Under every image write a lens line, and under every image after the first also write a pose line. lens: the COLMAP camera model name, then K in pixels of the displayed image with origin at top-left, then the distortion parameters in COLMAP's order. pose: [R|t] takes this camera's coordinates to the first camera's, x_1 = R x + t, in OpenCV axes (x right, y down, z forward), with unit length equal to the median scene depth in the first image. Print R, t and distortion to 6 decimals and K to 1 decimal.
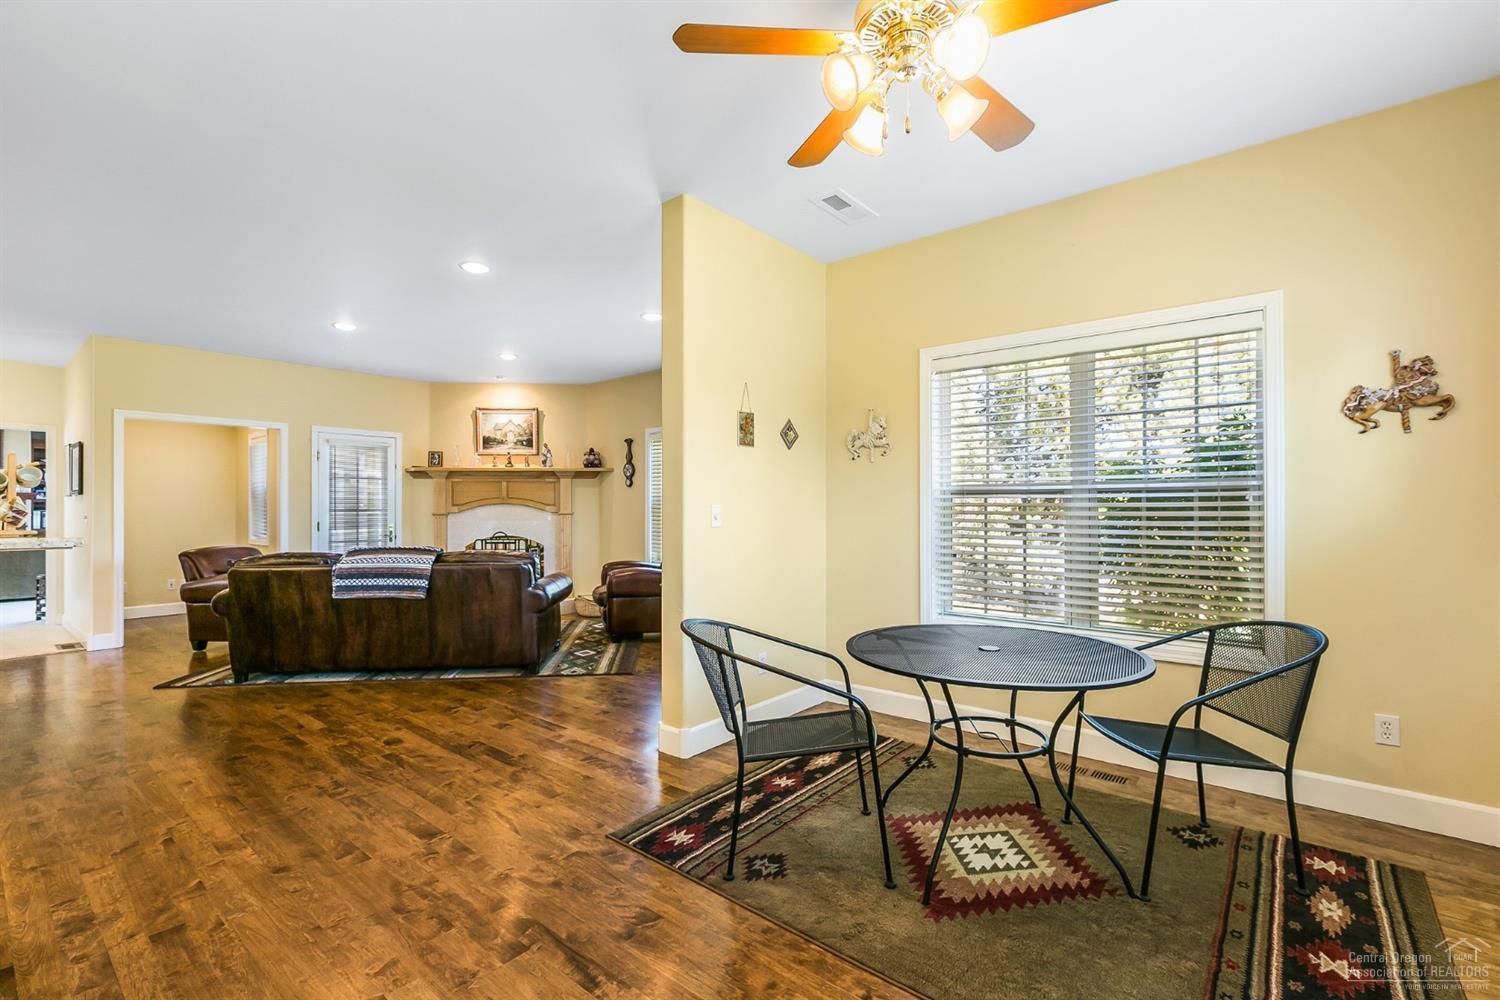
lens RADIAL K [[669.3, 0, 749.8], [0, 669.3, 502.5], [0, 0, 1]] dist [0.001608, 0.000146]
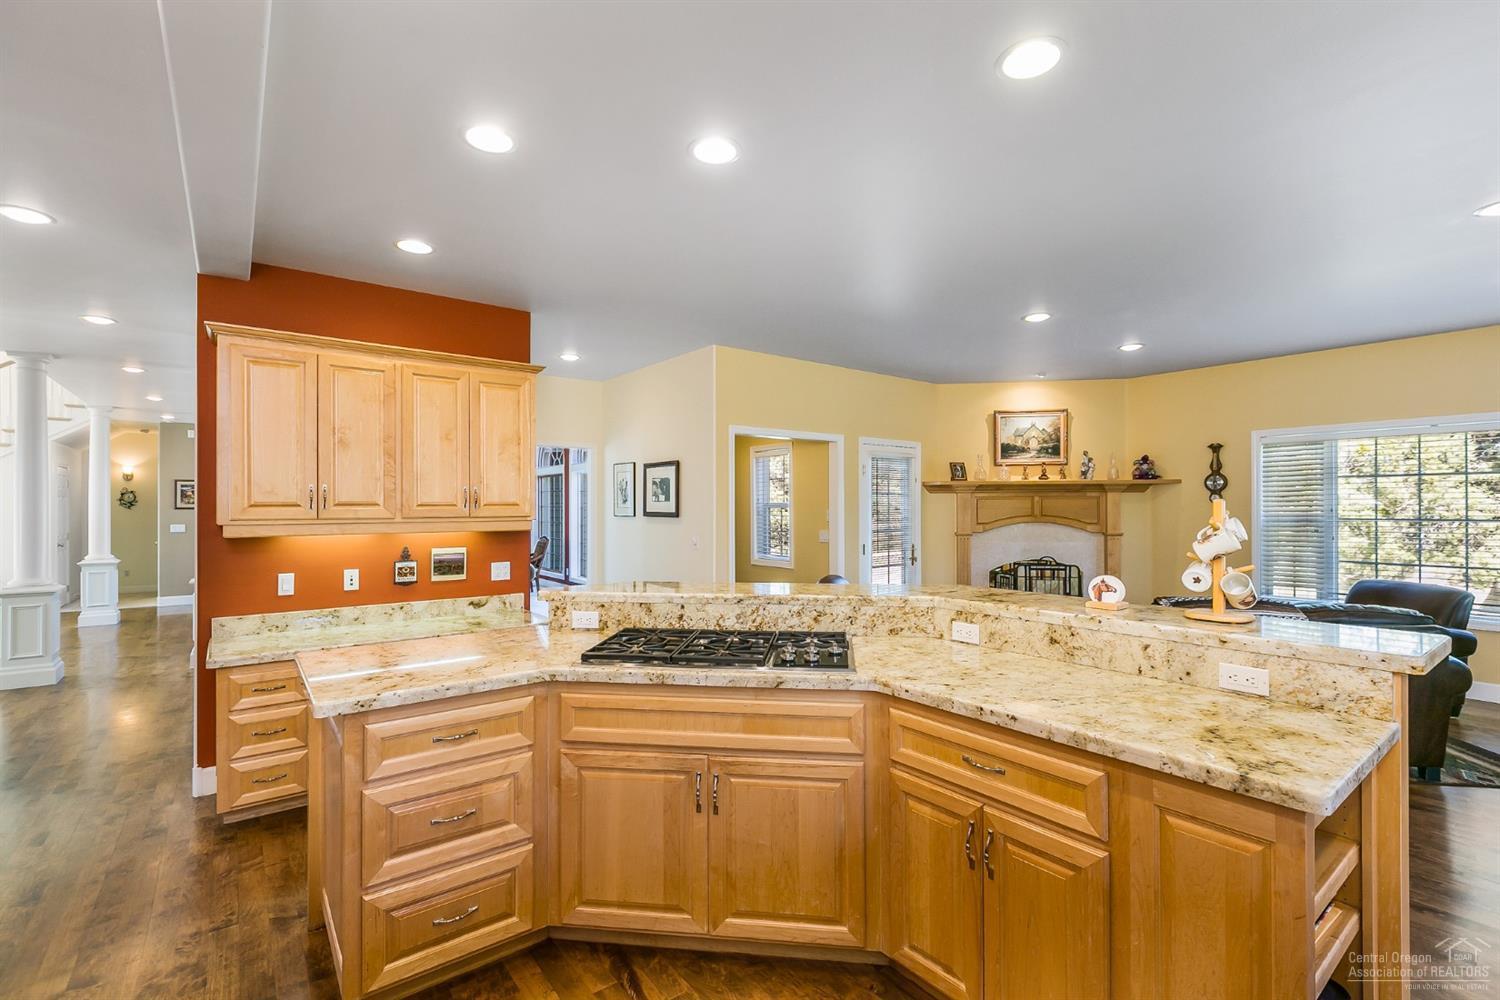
lens RADIAL K [[669.3, 0, 751.9], [0, 669.3, 499.4], [0, 0, 1]] dist [0.001608, 0.000146]
pose [[0.976915, -0.001637, -0.213624, -0.537653], [0.002121, 0.999996, 0.002037, -0.029795], [0.213620, -0.002443, 0.976914, 0.086646]]
